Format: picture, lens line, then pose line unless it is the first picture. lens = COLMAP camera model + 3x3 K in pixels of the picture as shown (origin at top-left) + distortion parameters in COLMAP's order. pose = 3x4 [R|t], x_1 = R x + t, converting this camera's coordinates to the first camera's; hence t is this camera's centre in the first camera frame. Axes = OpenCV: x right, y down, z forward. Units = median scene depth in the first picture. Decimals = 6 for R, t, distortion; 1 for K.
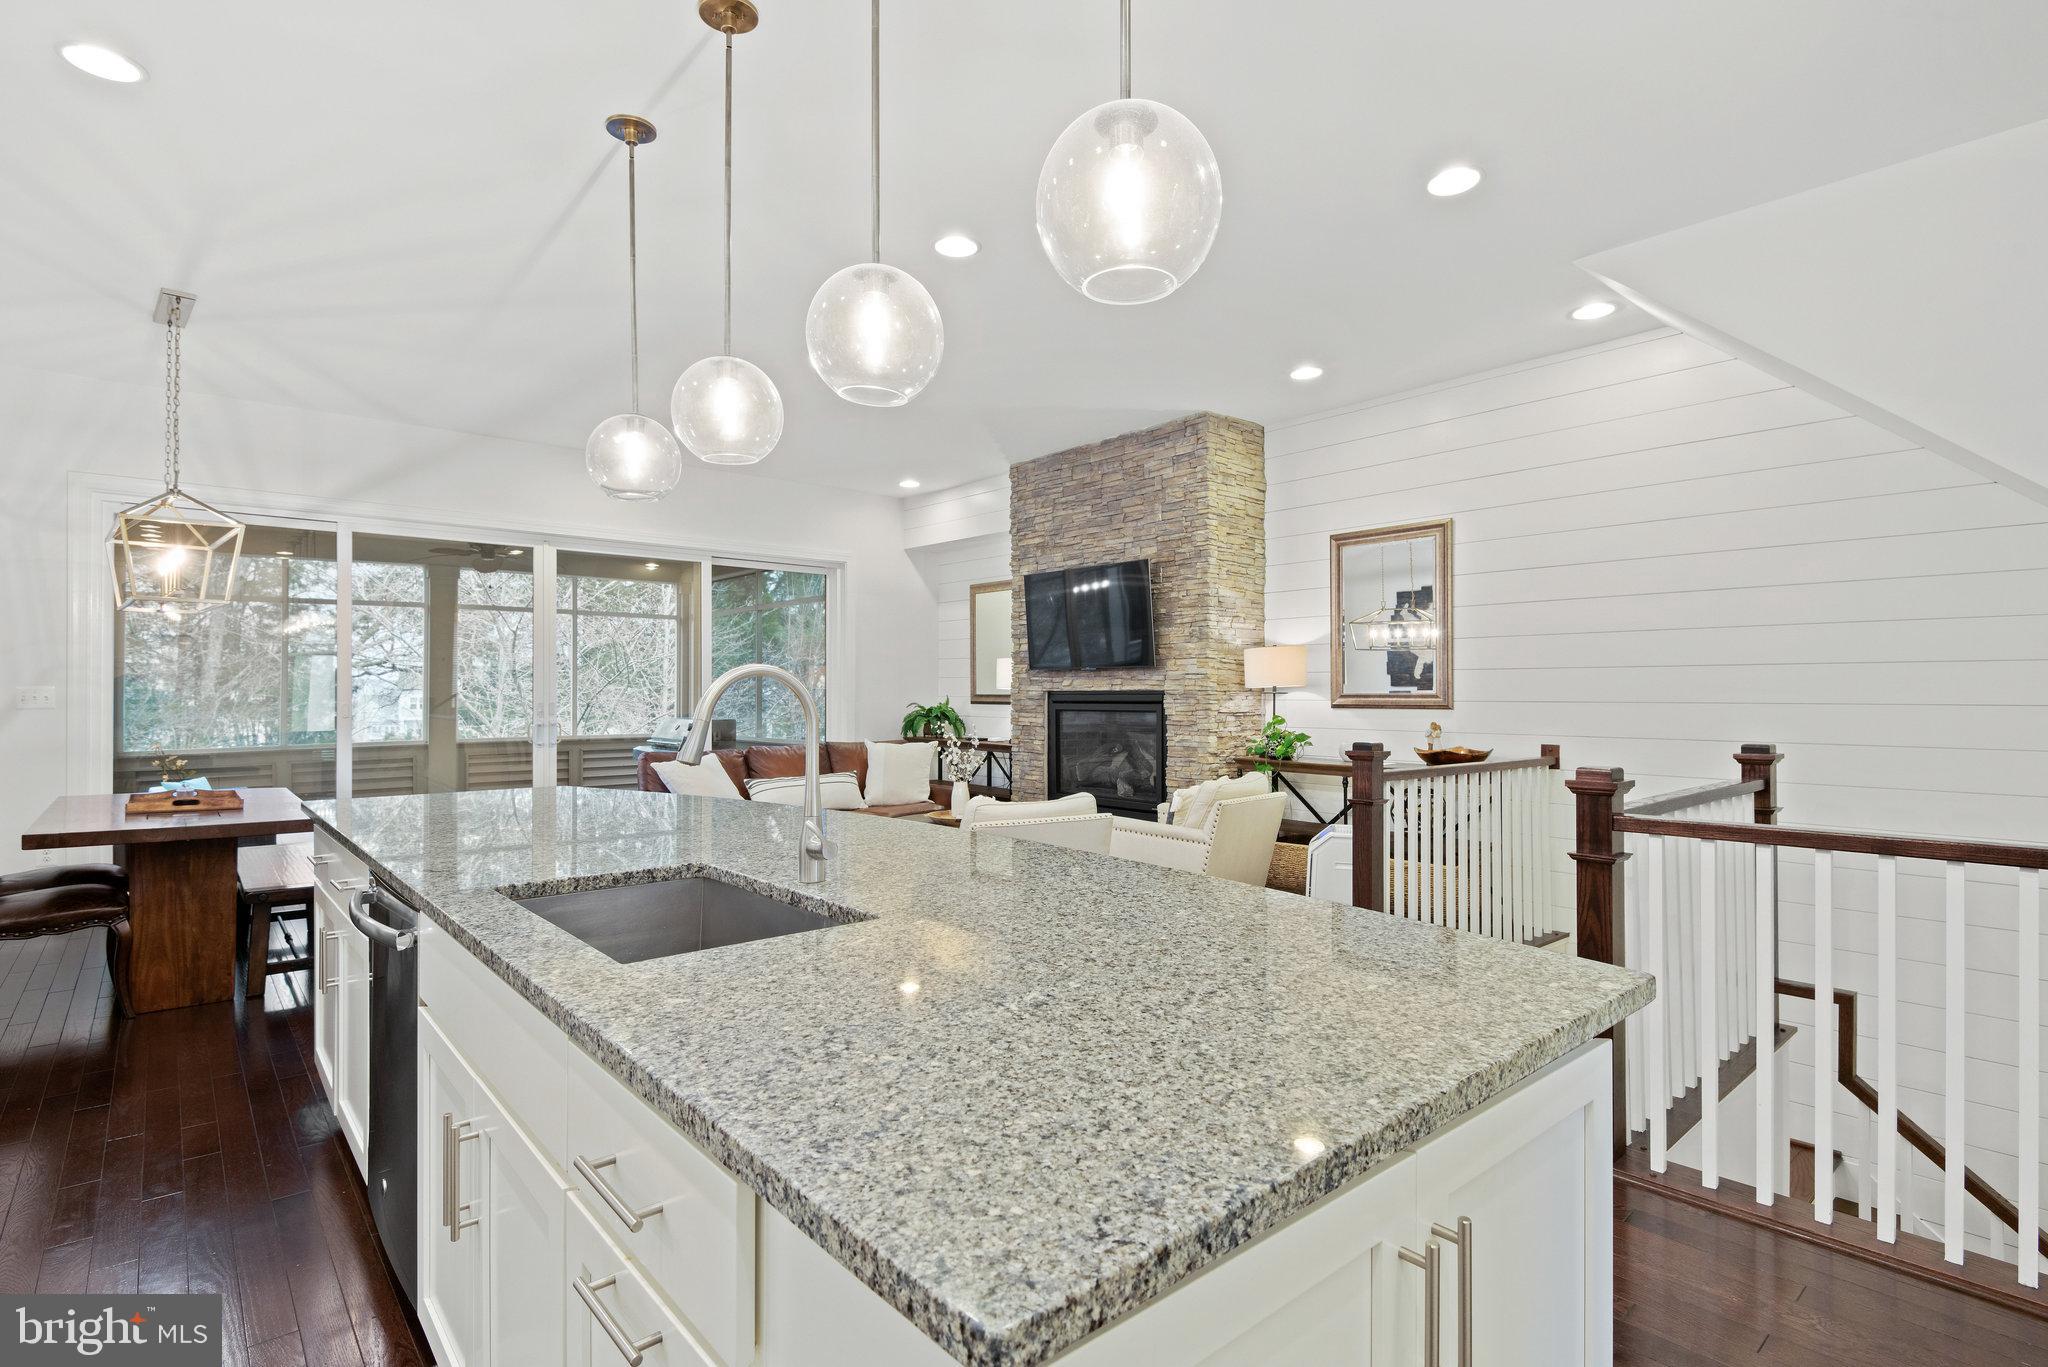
lens RADIAL K [[1006.7, 0, 1019.5], [0, 1006.7, 682.0], [0, 0, 1]] dist [0.005175, -0.005611]
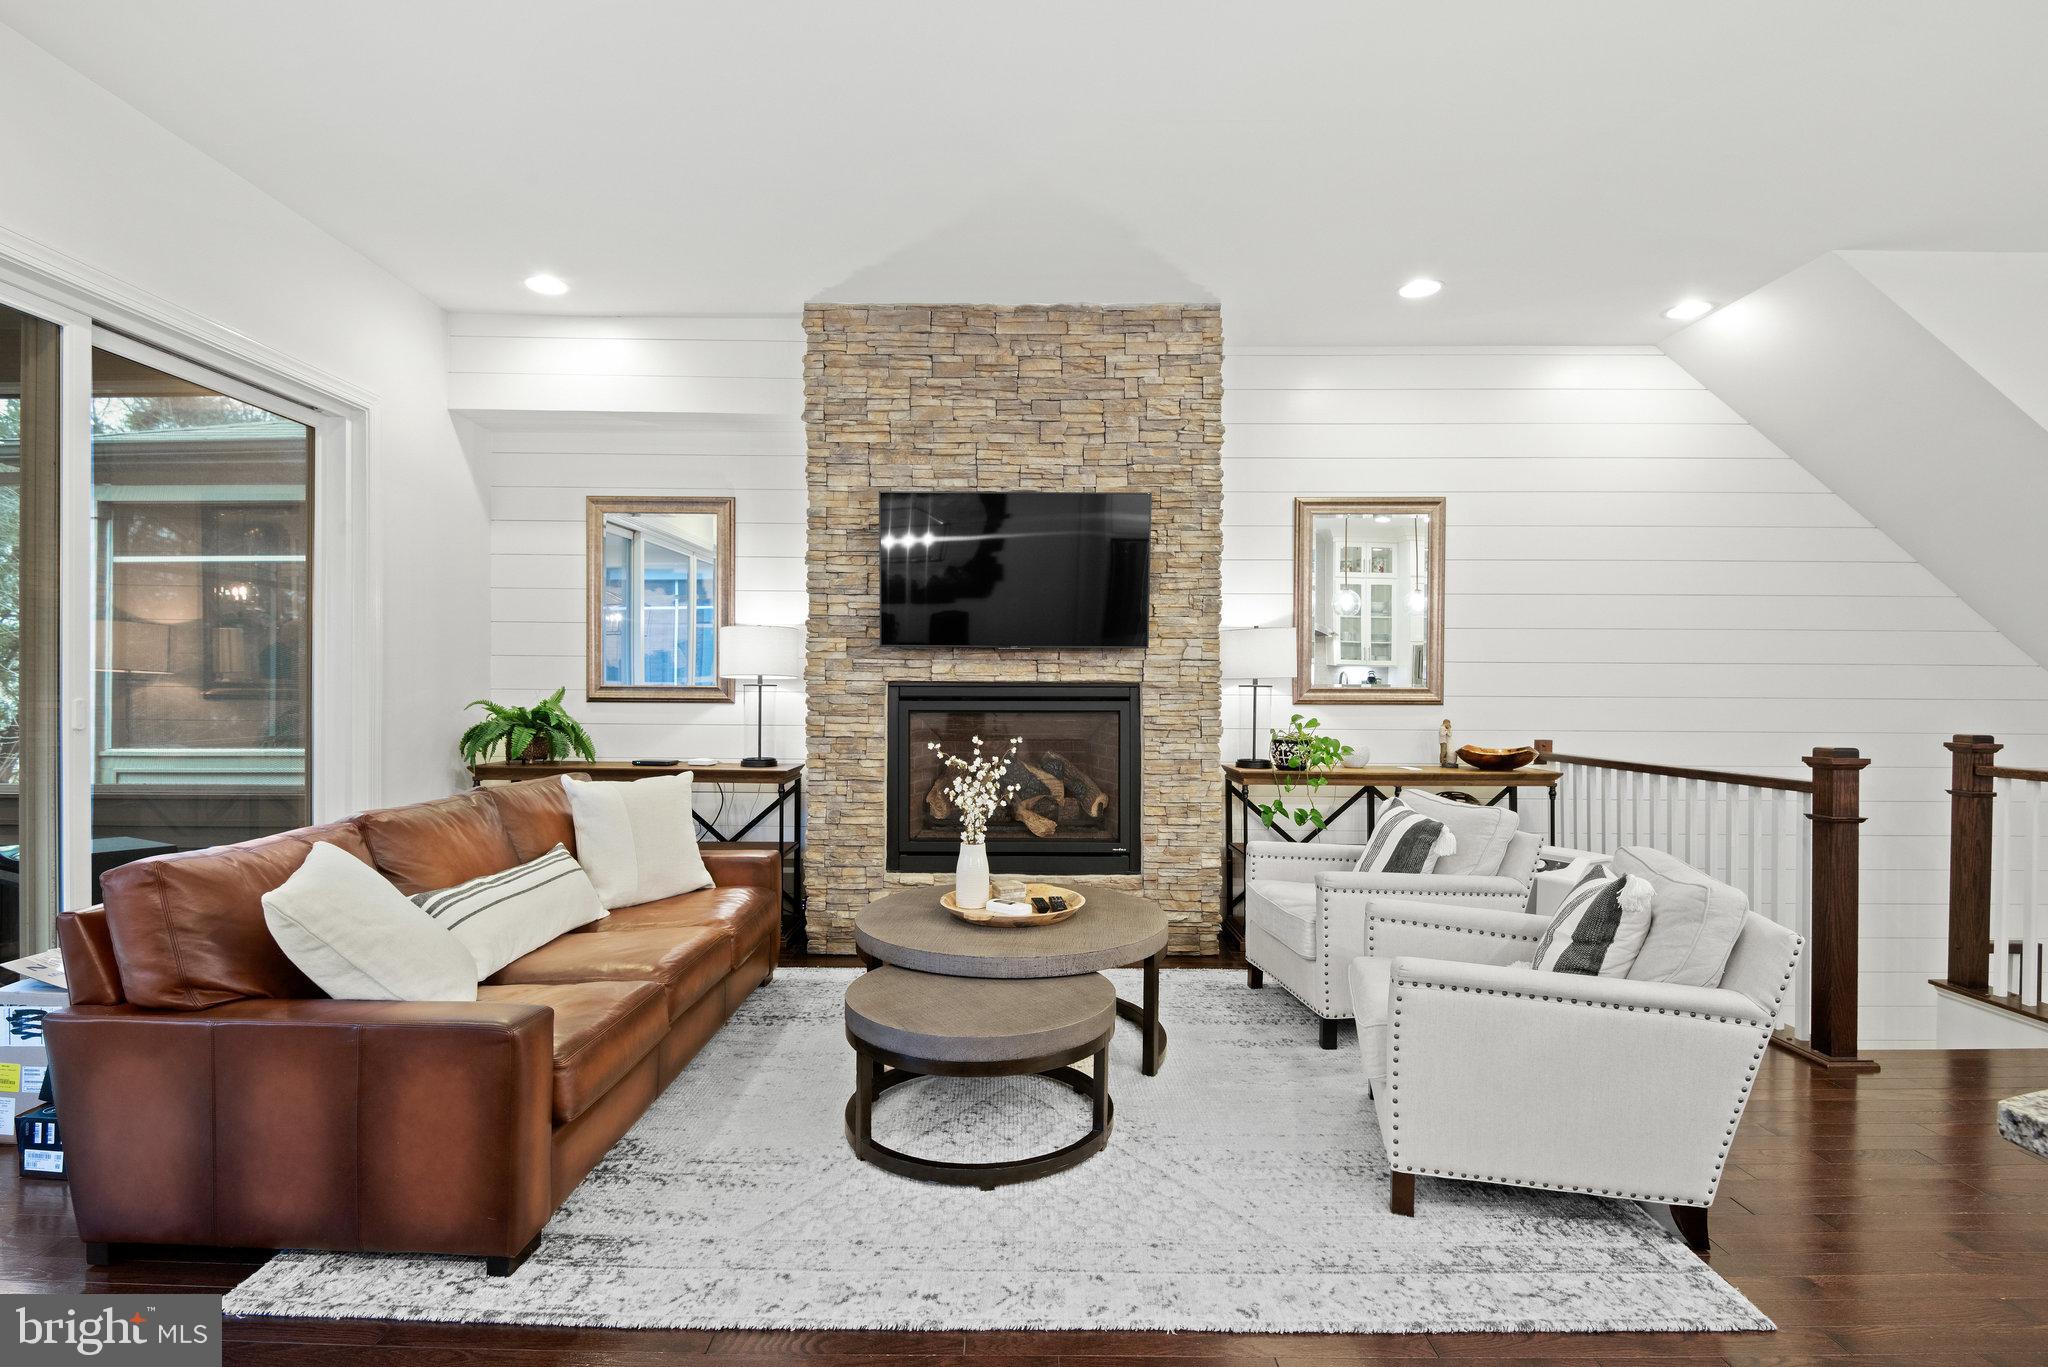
lens RADIAL K [[1006.7, 0, 1025.4], [0, 1006.7, 681.0], [0, 0, 1]] dist [0.005175, -0.005611]
pose [[0.646993, 0.005340, 0.762478, -0.421922], [-0.011199, 0.999934, 0.002499, 0.006503], [-0.762414, -0.010156, 0.647010, 0.564986]]
